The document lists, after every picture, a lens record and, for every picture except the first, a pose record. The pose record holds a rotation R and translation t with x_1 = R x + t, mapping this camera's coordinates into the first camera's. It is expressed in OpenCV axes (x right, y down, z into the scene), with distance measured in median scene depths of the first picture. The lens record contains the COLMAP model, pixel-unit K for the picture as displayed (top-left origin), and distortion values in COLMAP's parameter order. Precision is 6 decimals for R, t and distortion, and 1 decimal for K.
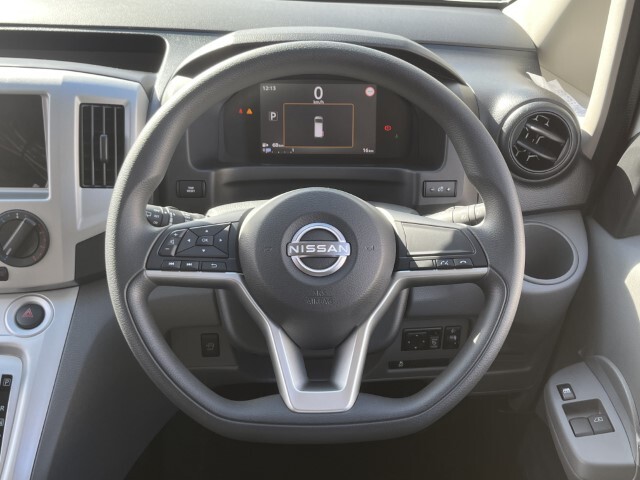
lens RADIAL K [[739.3, 0, 320.4], [0, 739.3, 238.1], [0, 0, 1]] dist [0.011229, 0.000000]
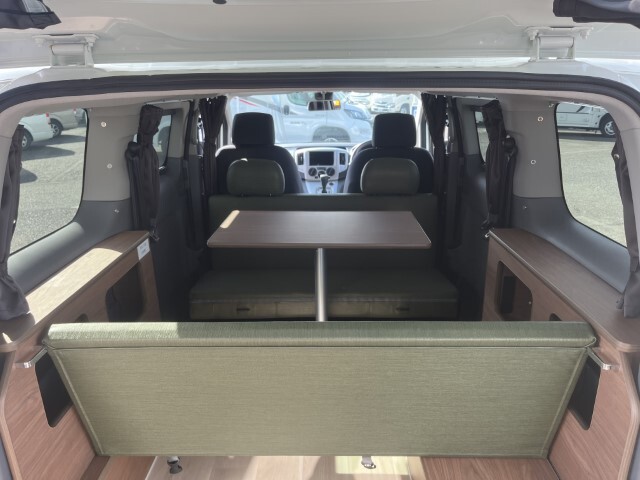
lens RADIAL K [[481.5, 0, 318.6], [0, 481.5, 241.8], [0, 0, 1]] dist [0.027676, -0.027450]
pose [[0.998841, -0.019610, -0.043953, -0.351590], [0.011436, 0.983777, -0.179029, 1.438833], [0.046751, 0.178319, 0.982861, -3.264036]]
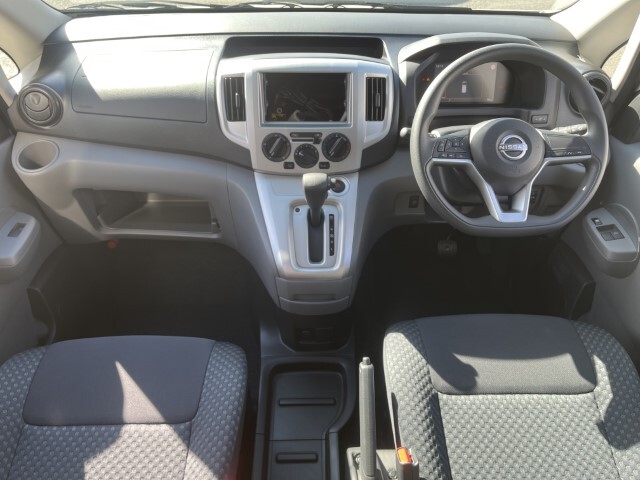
lens RADIAL K [[481.5, 0, 322.7], [0, 481.5, 240.0], [0, 0, 1]] dist [0.027676, -0.027450]
pose [[0.999924, -0.011971, -0.003036, -0.460713], [0.012301, 0.987241, 0.158756, 0.042637], [0.001096, -0.158781, 0.987313, -0.352674]]
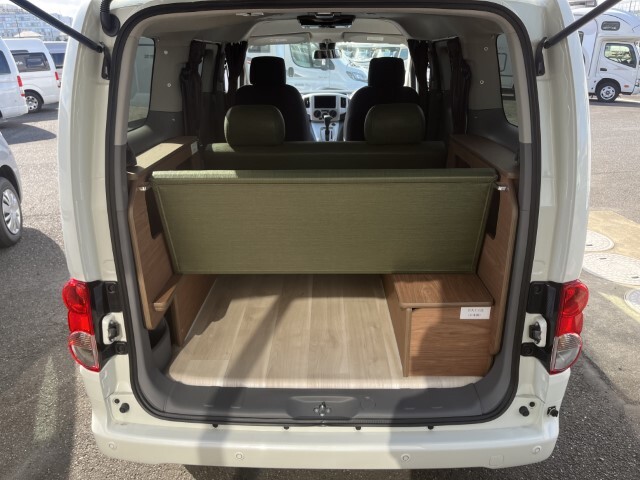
lens RADIAL K [[481.5, 0, 320.2], [0, 481.5, 237.8], [0, 0, 1]] dist [0.027676, -0.027450]
pose [[0.998863, -0.013144, -0.045823, -0.340071], [0.007120, 0.991591, -0.129216, 1.995479], [0.047136, 0.128743, 0.990557, -3.958806]]
